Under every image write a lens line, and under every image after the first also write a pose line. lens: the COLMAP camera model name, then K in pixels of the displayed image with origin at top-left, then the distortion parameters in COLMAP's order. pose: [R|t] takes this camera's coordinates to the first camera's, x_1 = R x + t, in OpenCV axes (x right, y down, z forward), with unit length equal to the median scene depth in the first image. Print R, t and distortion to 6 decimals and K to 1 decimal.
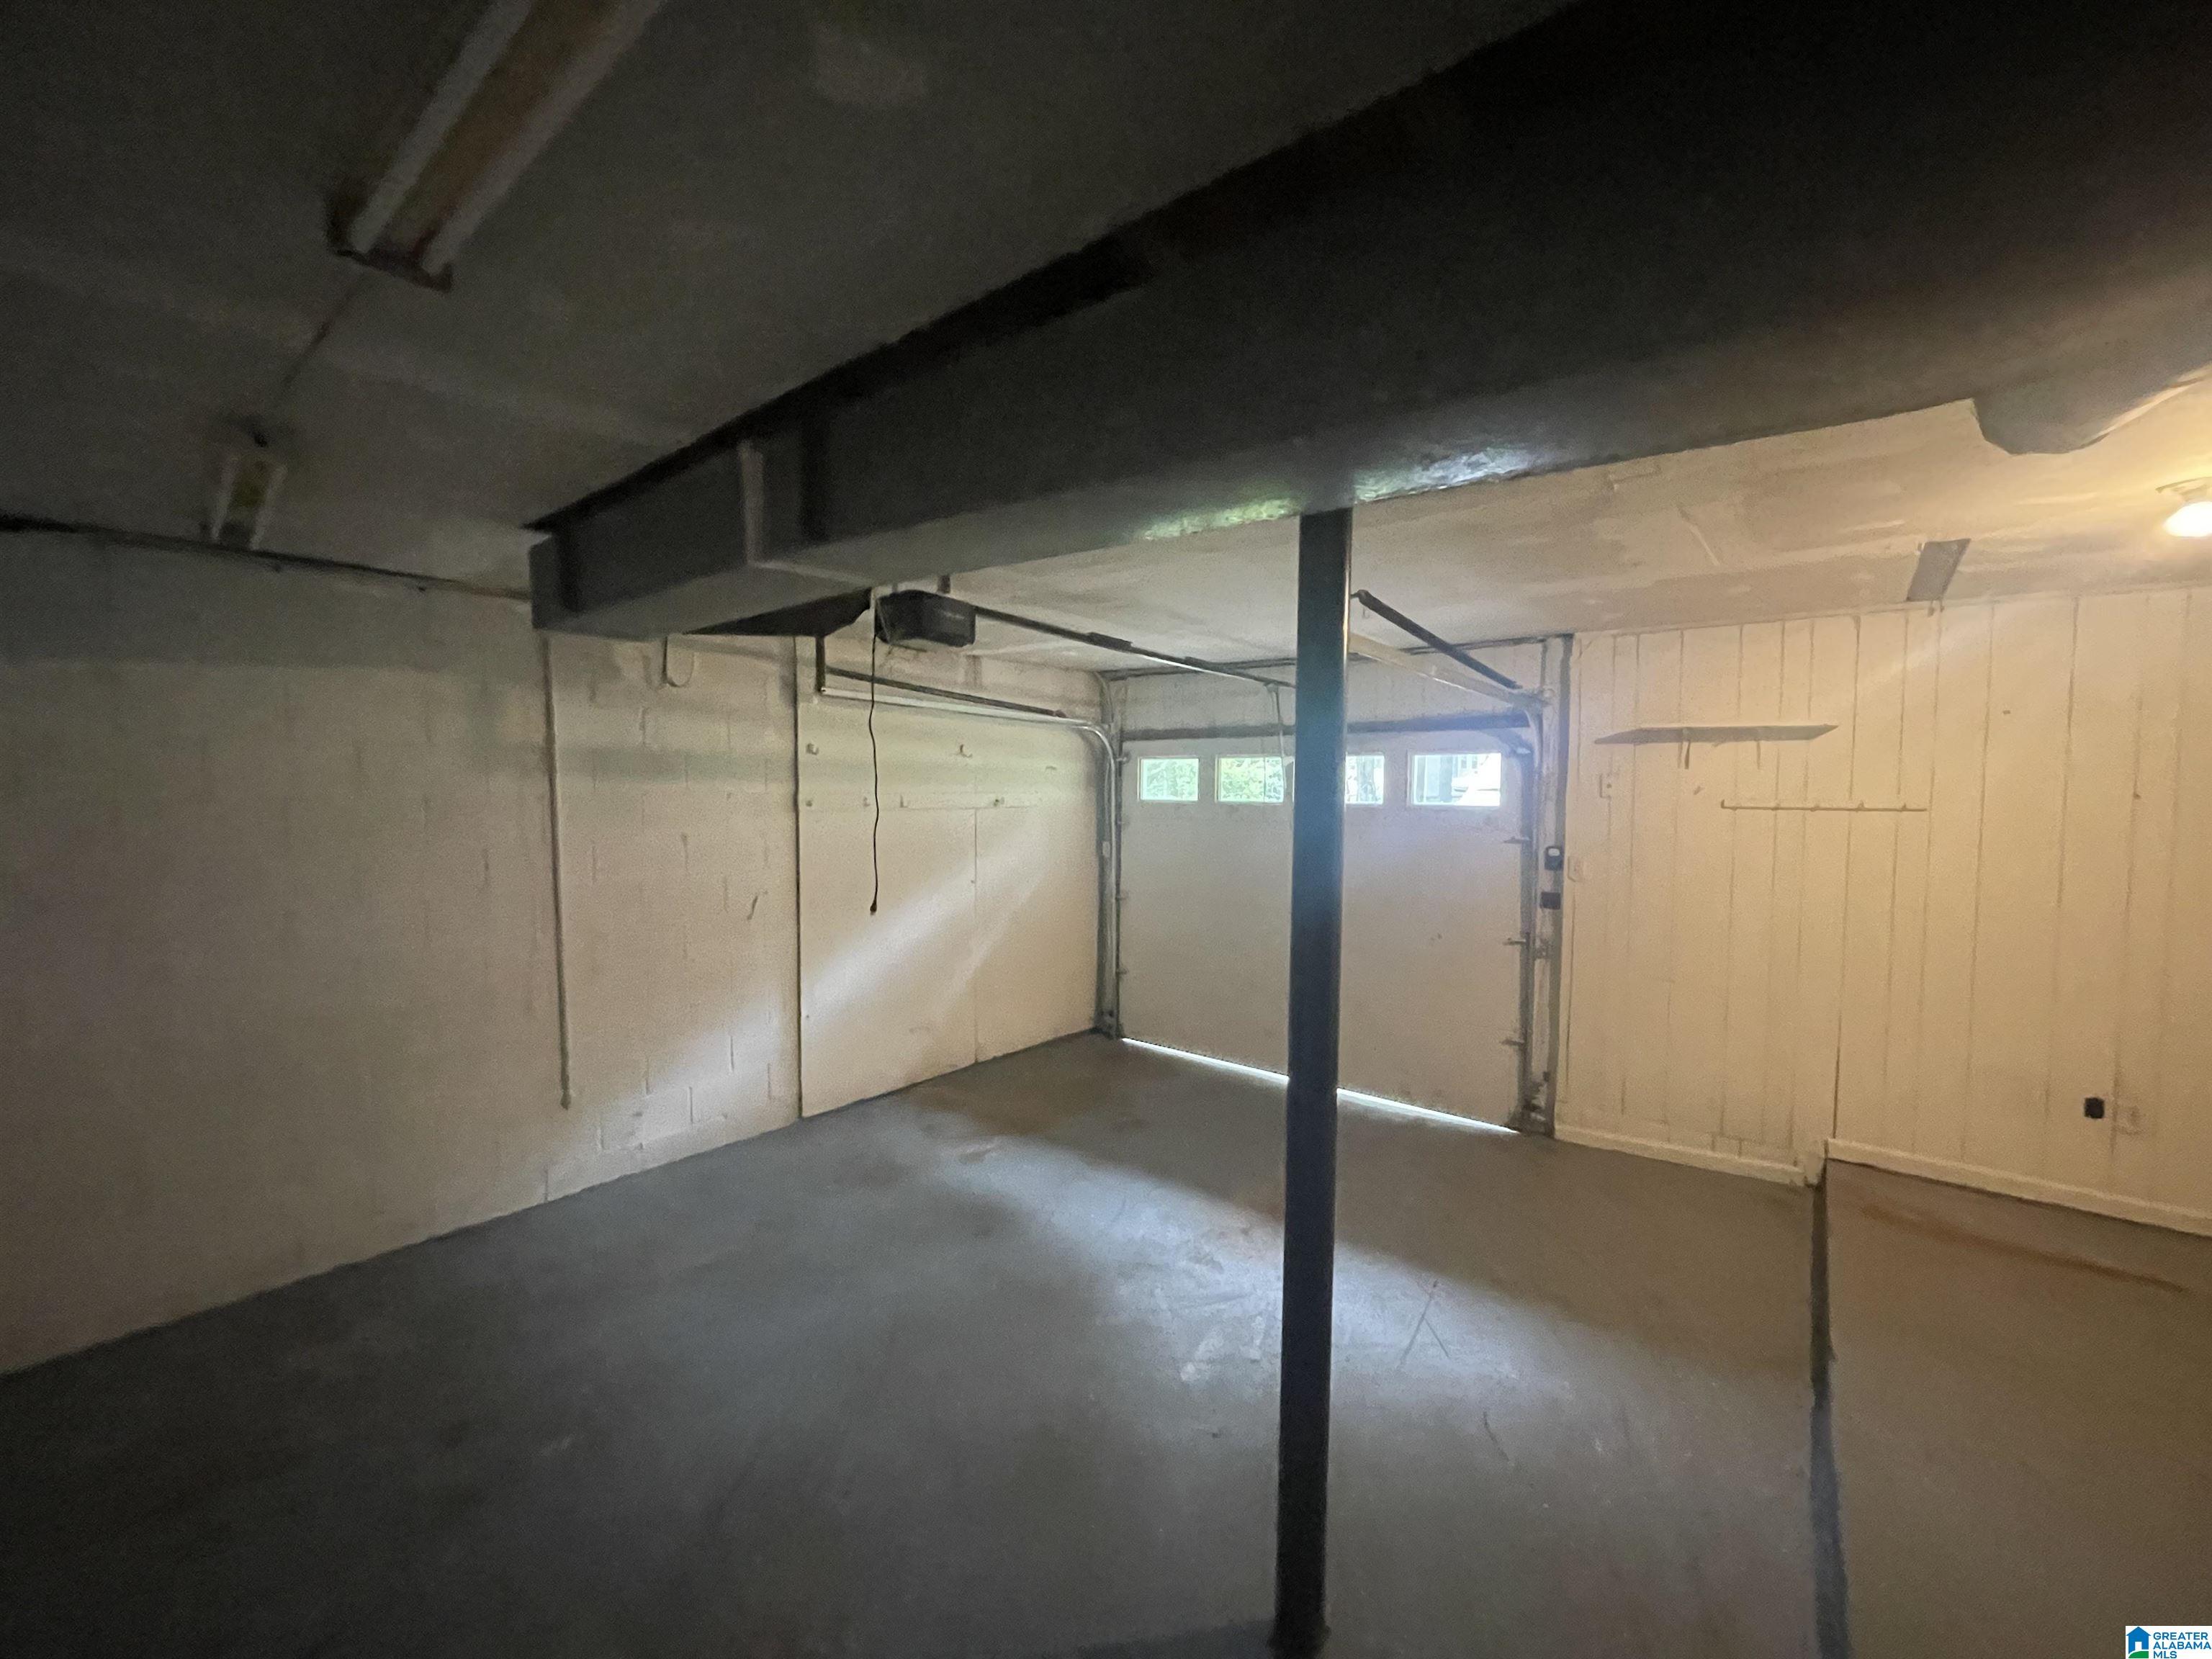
lens RADIAL K [[893.1, 0, 1111.6], [0, 893.1, 820.7], [0, 0, 1]] dist [-0.002513, -0.000200]
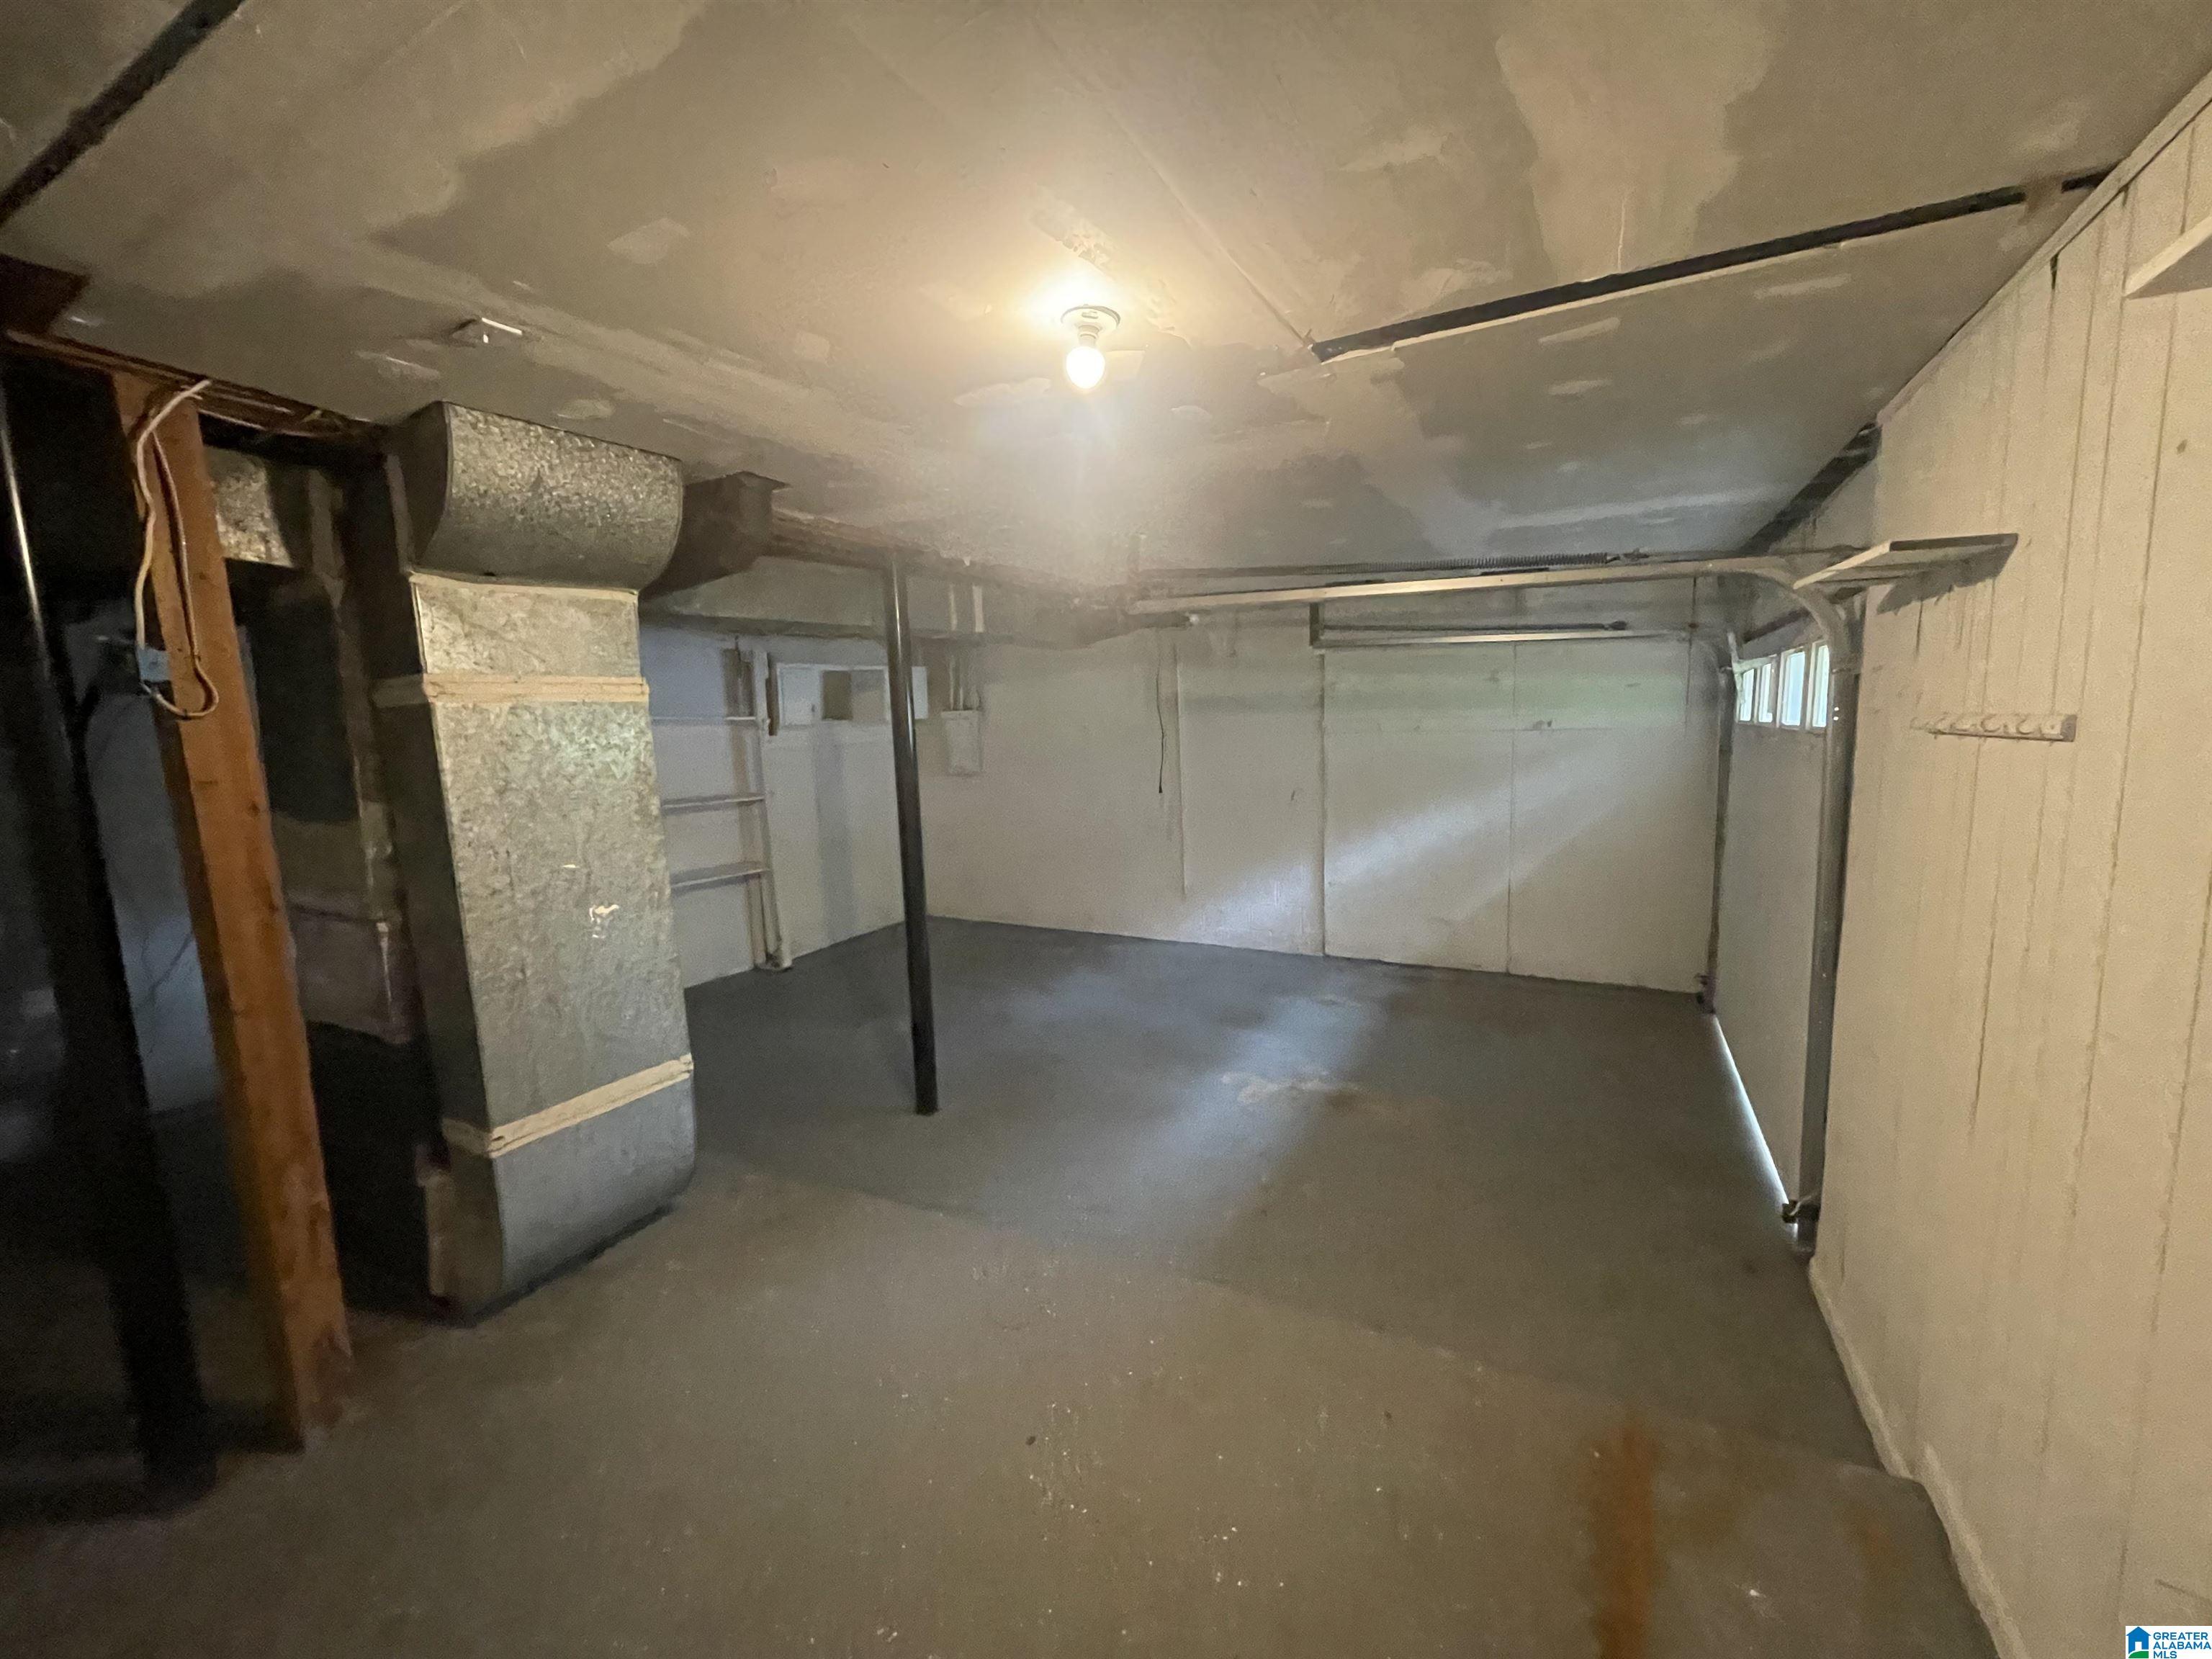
lens RADIAL K [[893.1, 0, 1114.6], [0, 893.1, 836.5], [0, 0, 1]] dist [-0.002513, -0.000200]
pose [[0.196893, 0.116131, -0.973523, 0.802644], [-0.016055, 0.993209, 0.115233, -0.004643], [0.980294, -0.007059, 0.197420, 0.348860]]
